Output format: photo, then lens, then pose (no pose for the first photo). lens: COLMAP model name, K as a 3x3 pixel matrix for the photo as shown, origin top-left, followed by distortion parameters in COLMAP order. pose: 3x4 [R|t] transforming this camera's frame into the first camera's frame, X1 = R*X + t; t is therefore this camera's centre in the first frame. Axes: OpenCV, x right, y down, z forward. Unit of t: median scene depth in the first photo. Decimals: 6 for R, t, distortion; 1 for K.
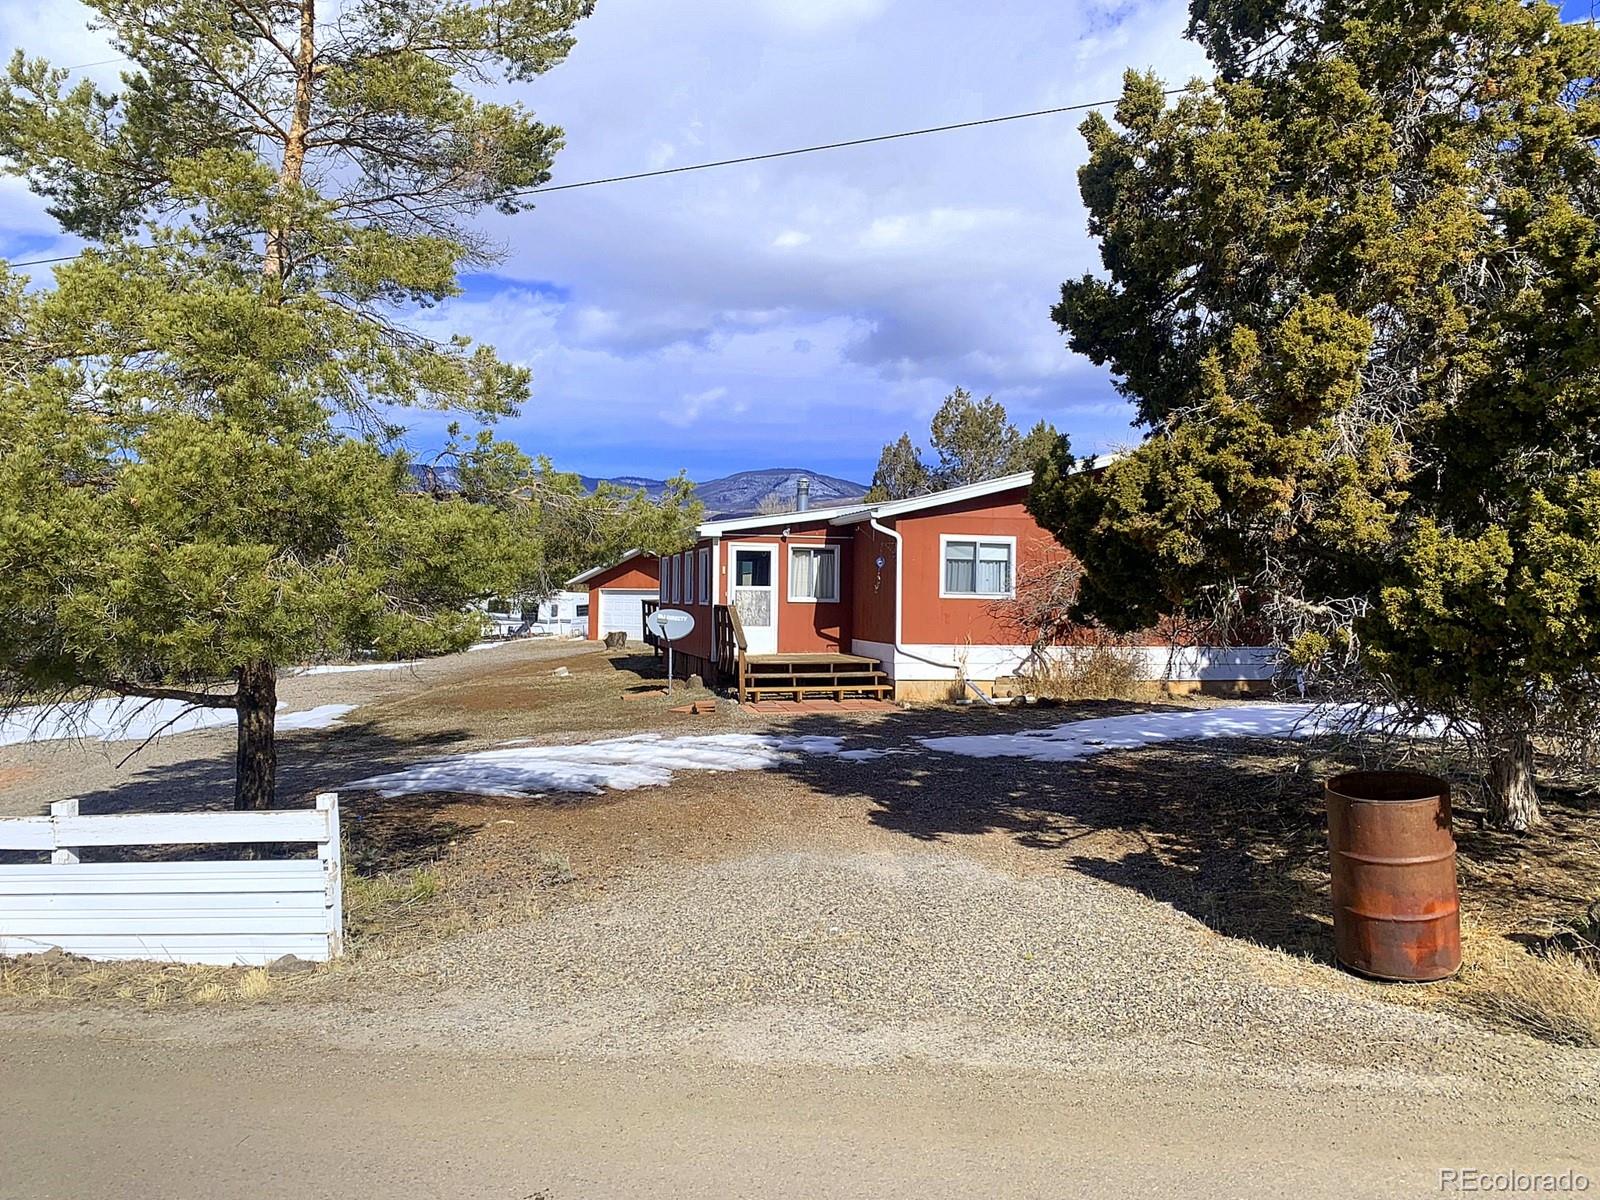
lens RADIAL K [[1233.2, 0, 795.9], [0, 1233.2, 593.5], [0, 0, 1]] dist [0.084729, -0.103631]
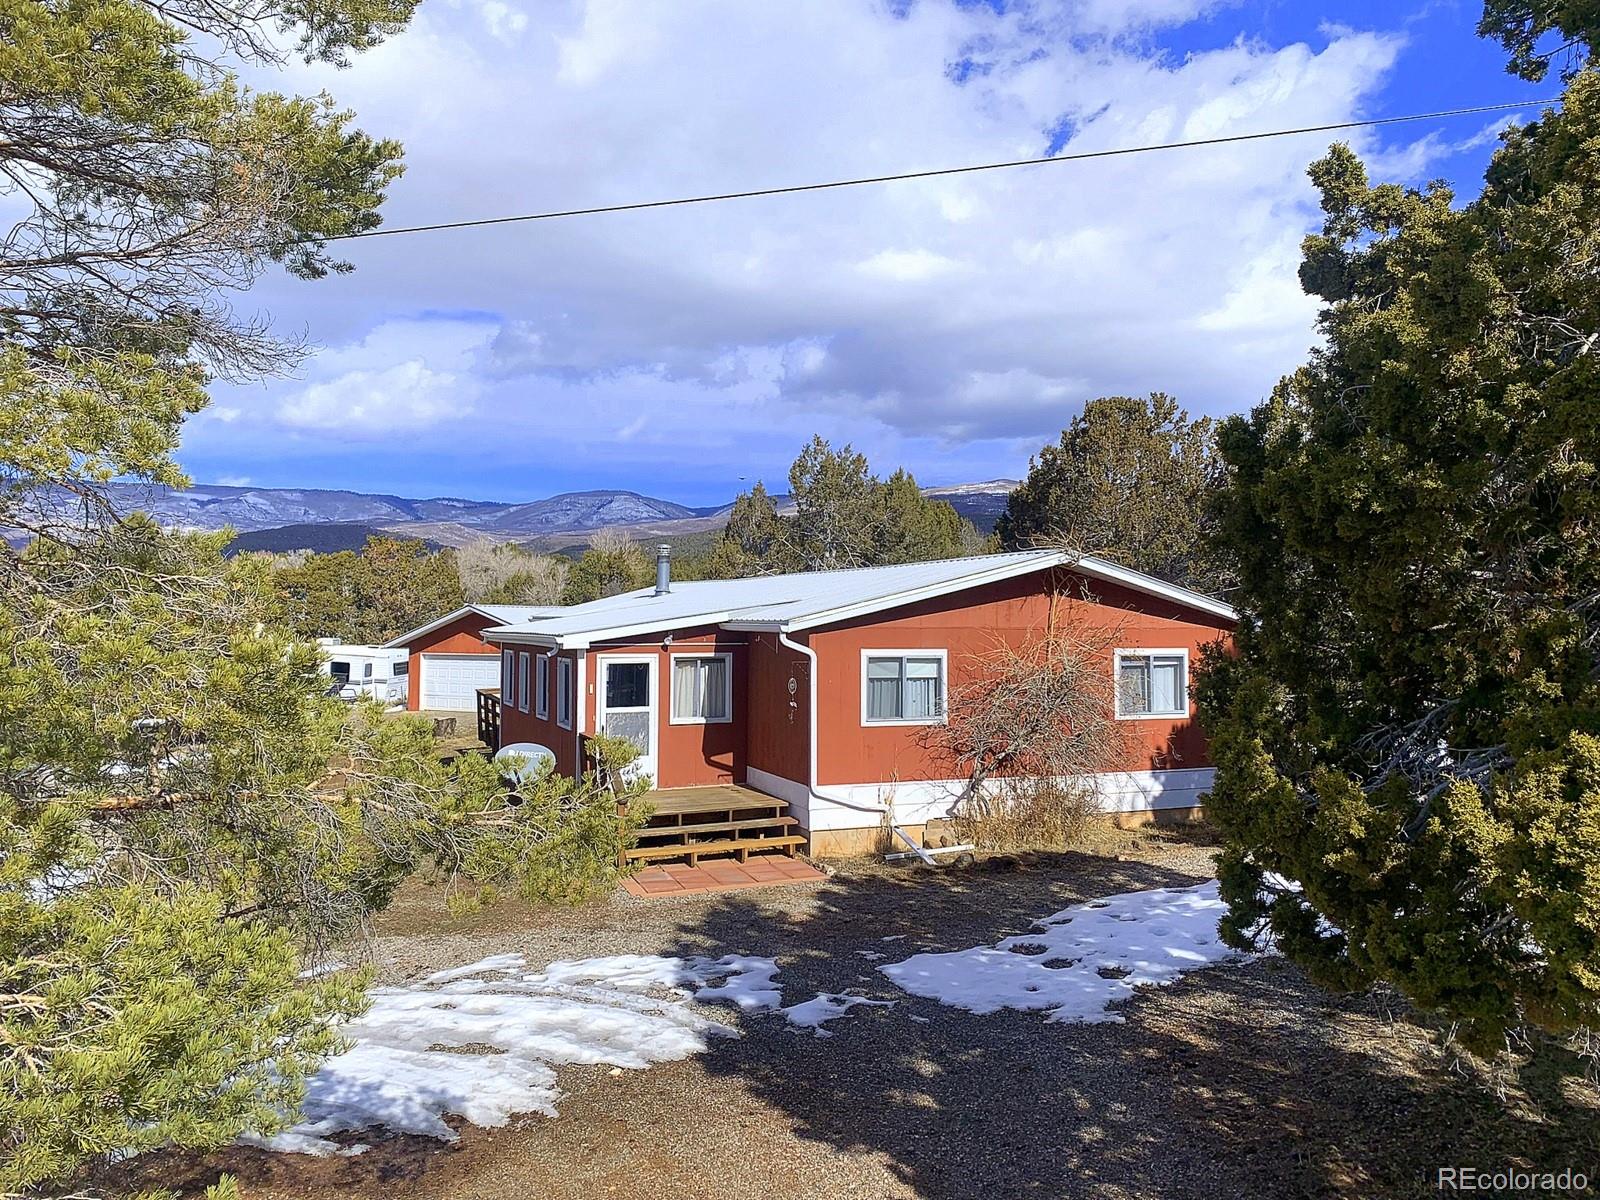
lens RADIAL K [[1233.2, 0, 795.0], [0, 1233.2, 600.8], [0, 0, 1]] dist [0.084729, -0.103631]
pose [[0.990244, -0.006655, 0.139184, -0.041238], [0.008450, 0.999888, -0.012312, -0.070046], [-0.139086, 0.013368, 0.990190, 0.185510]]
